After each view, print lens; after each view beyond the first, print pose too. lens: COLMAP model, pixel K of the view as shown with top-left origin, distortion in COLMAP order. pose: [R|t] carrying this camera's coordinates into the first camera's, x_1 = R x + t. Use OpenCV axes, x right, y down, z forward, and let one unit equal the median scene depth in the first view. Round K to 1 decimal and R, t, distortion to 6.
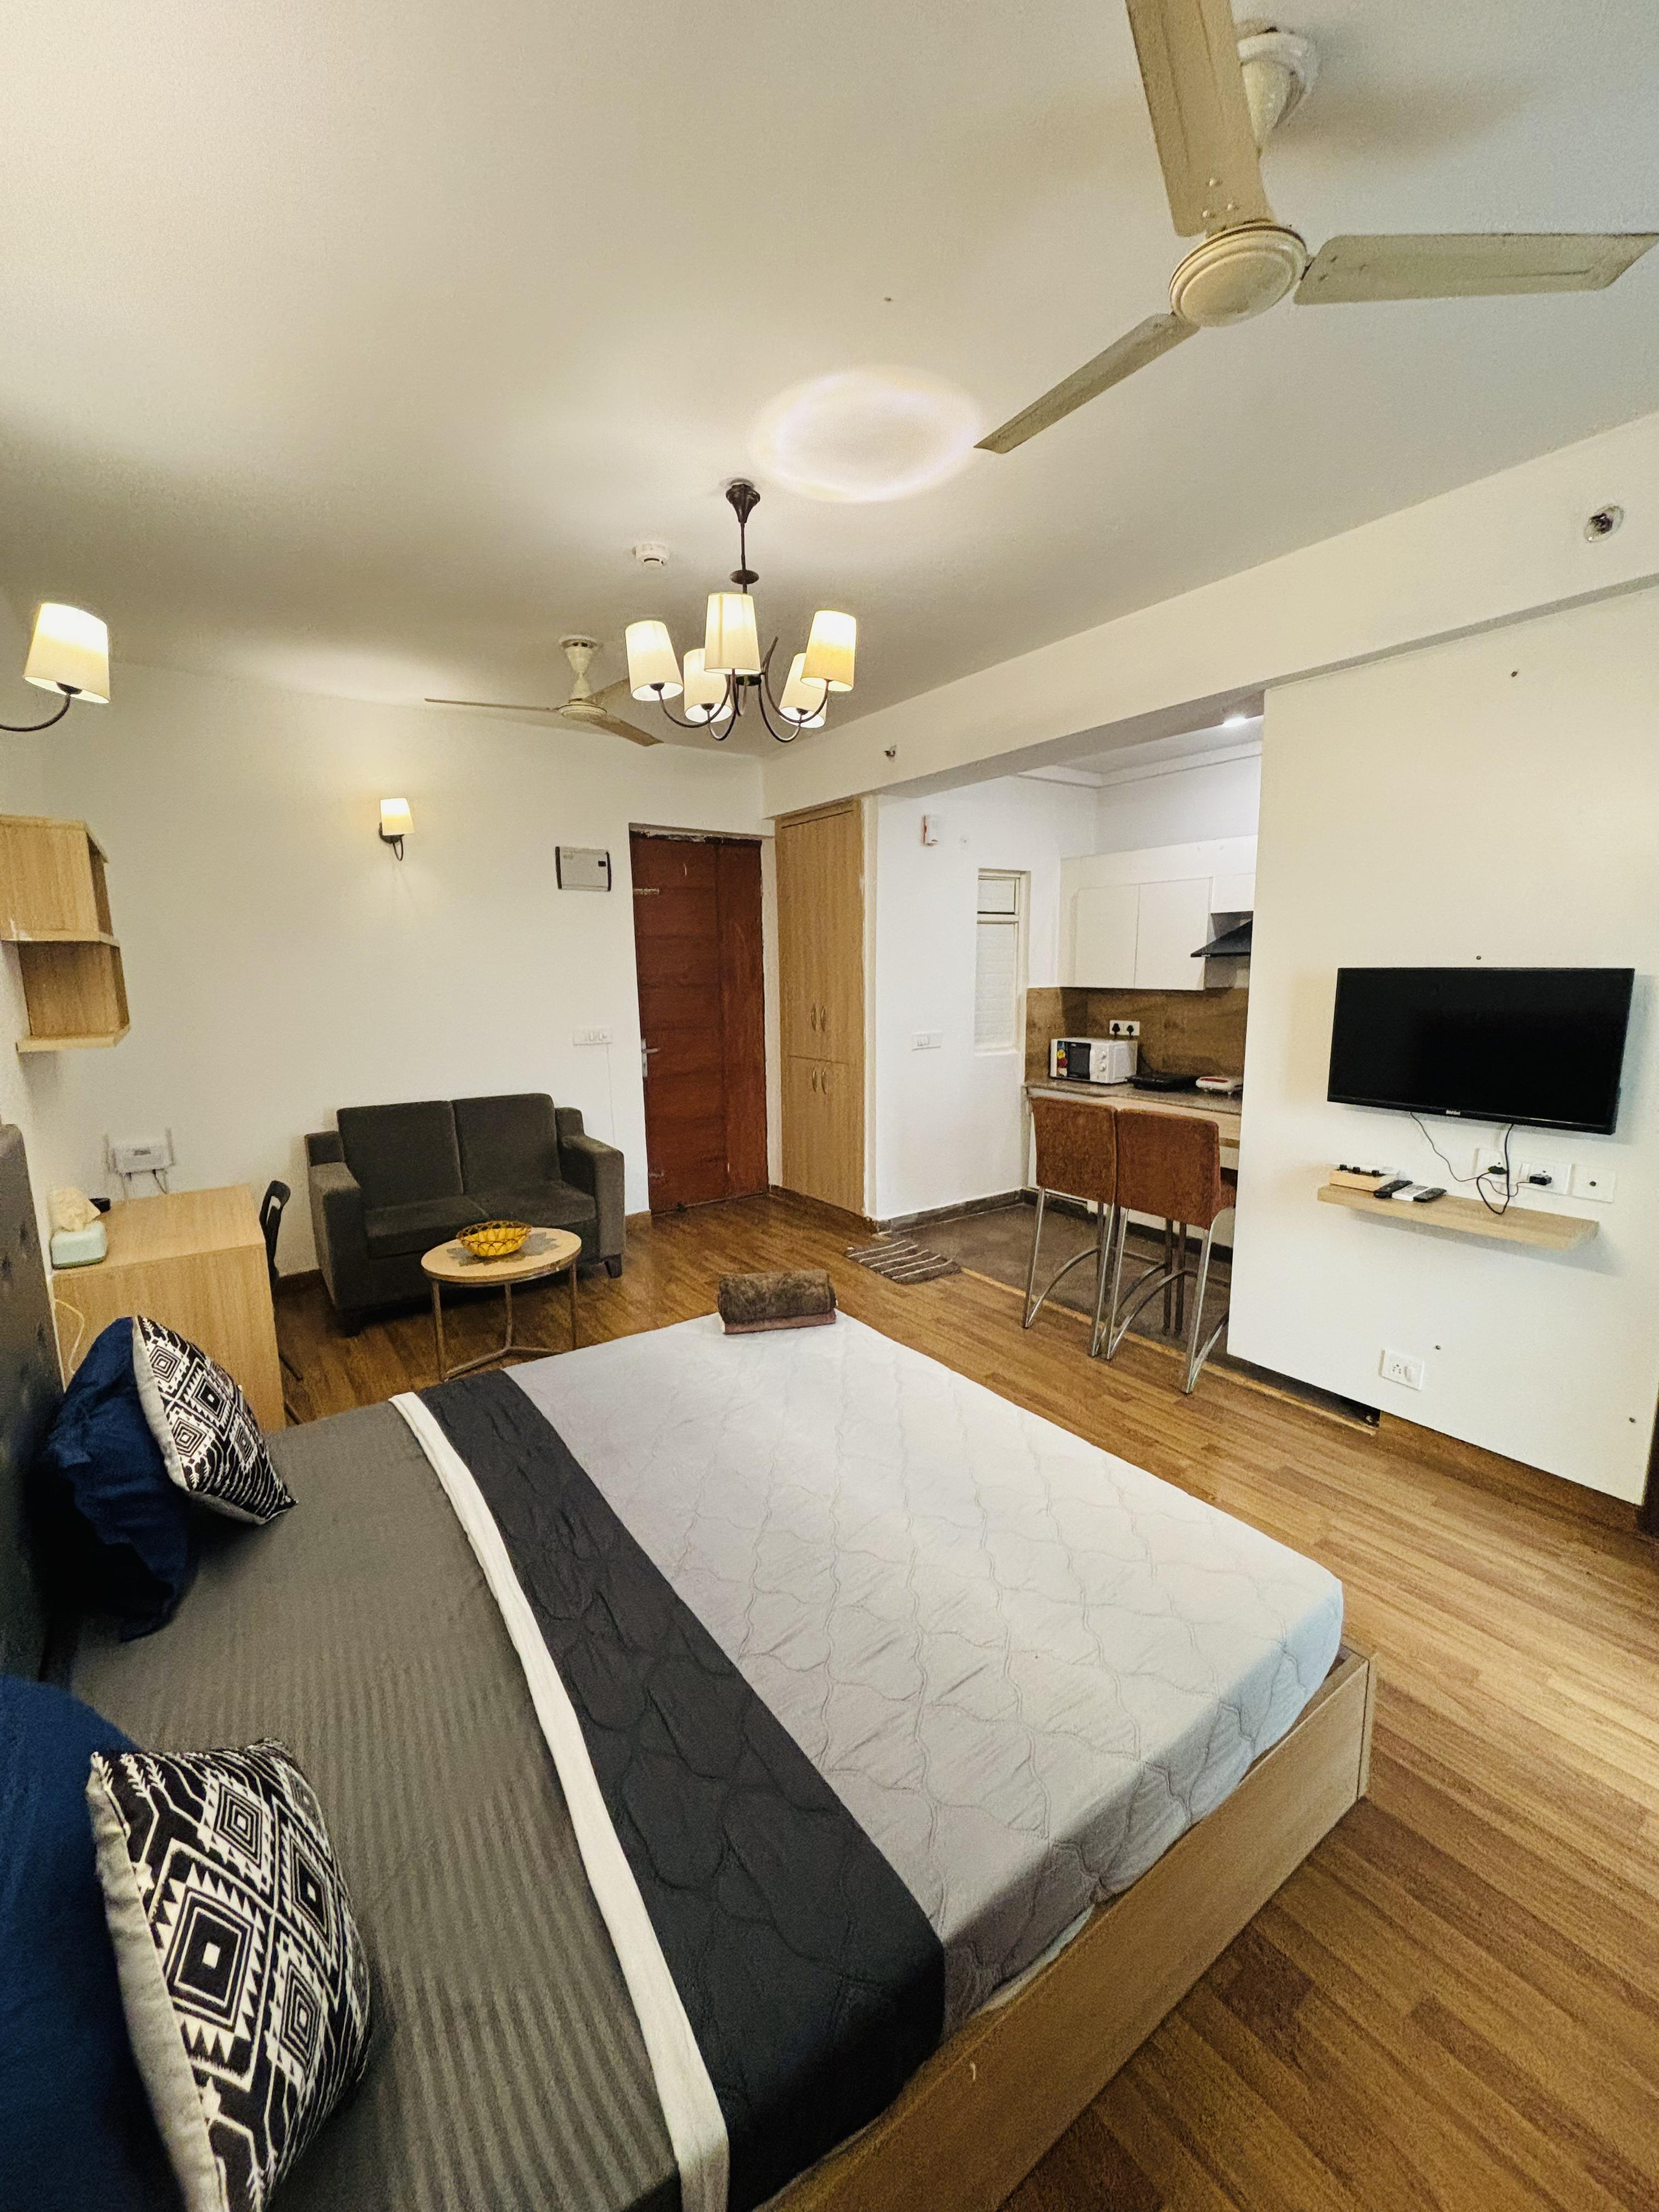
lens RADIAL K [[886.1, 0, 821.9], [0, 886.1, 1102.1], [0, 0, 1]] dist [0.001529, -0.000804]
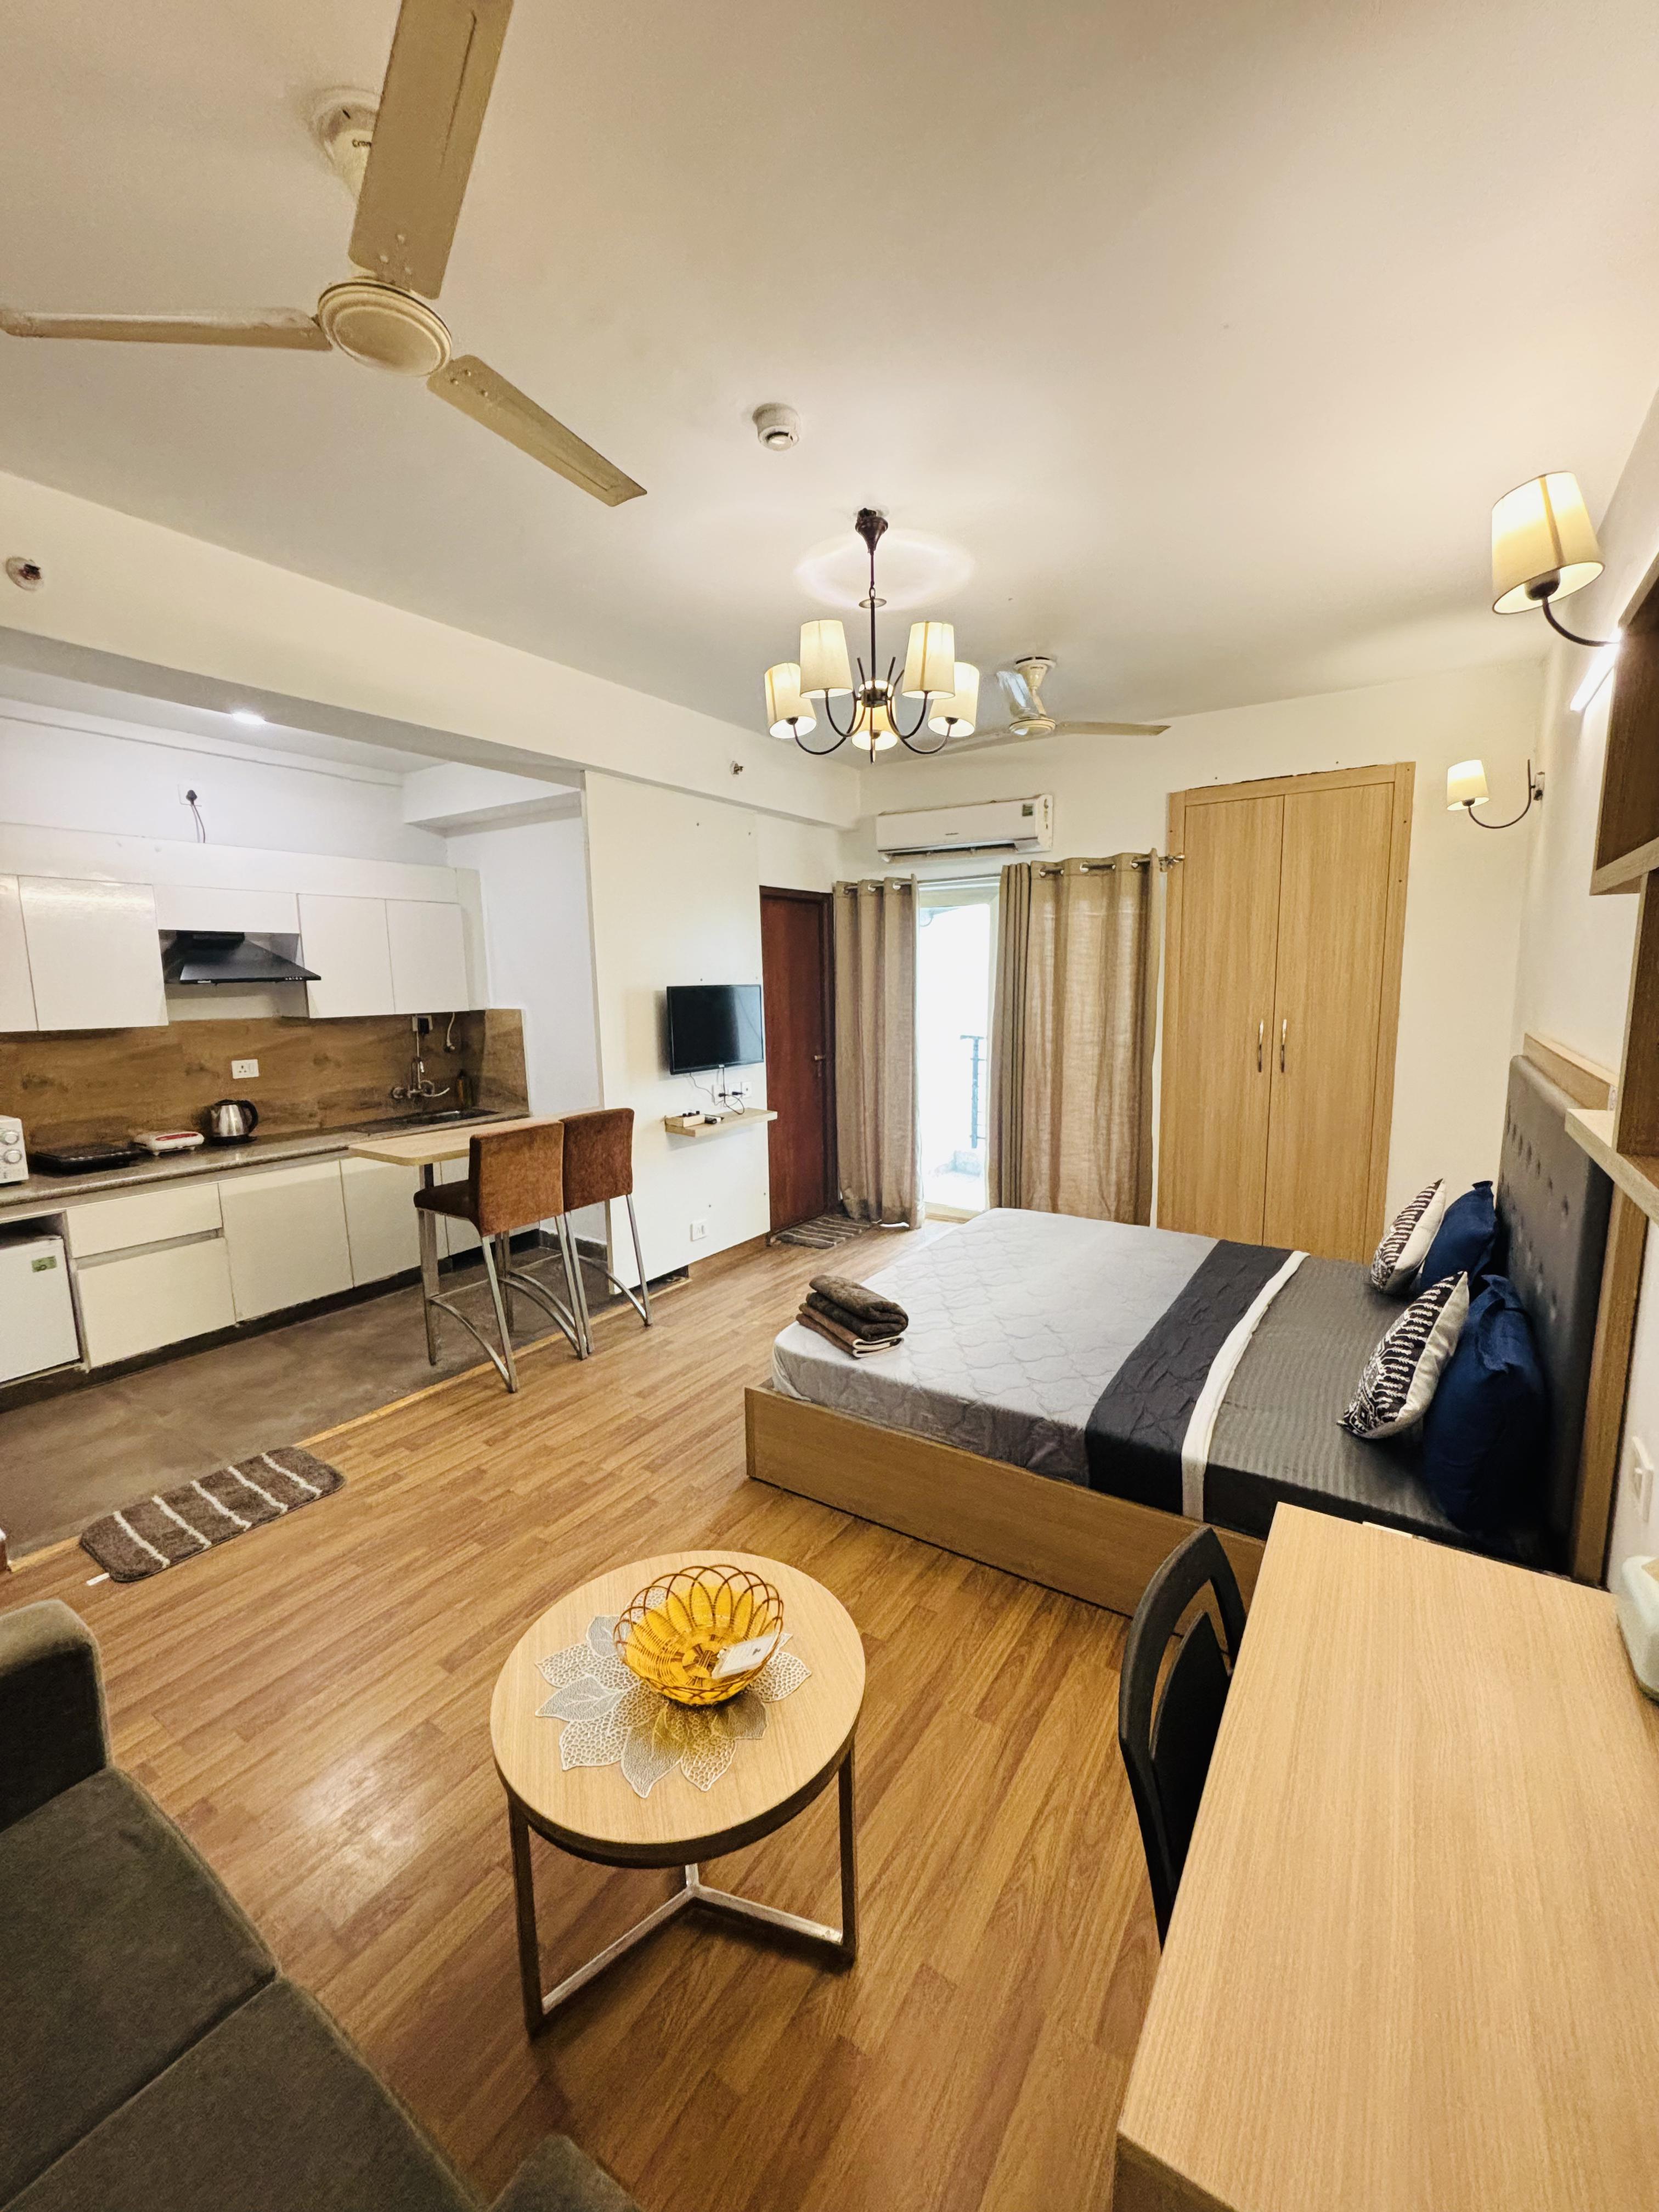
lens RADIAL K [[886.1, 0, 832.2], [0, 886.1, 1107.3], [0, 0, 1]] dist [0.001529, -0.000804]
pose [[-0.371992, -0.120082, 0.920436, -0.651923], [0.164304, 0.967421, 0.192615, -0.136865], [-0.913579, 0.222883, -0.340143, 0.910259]]
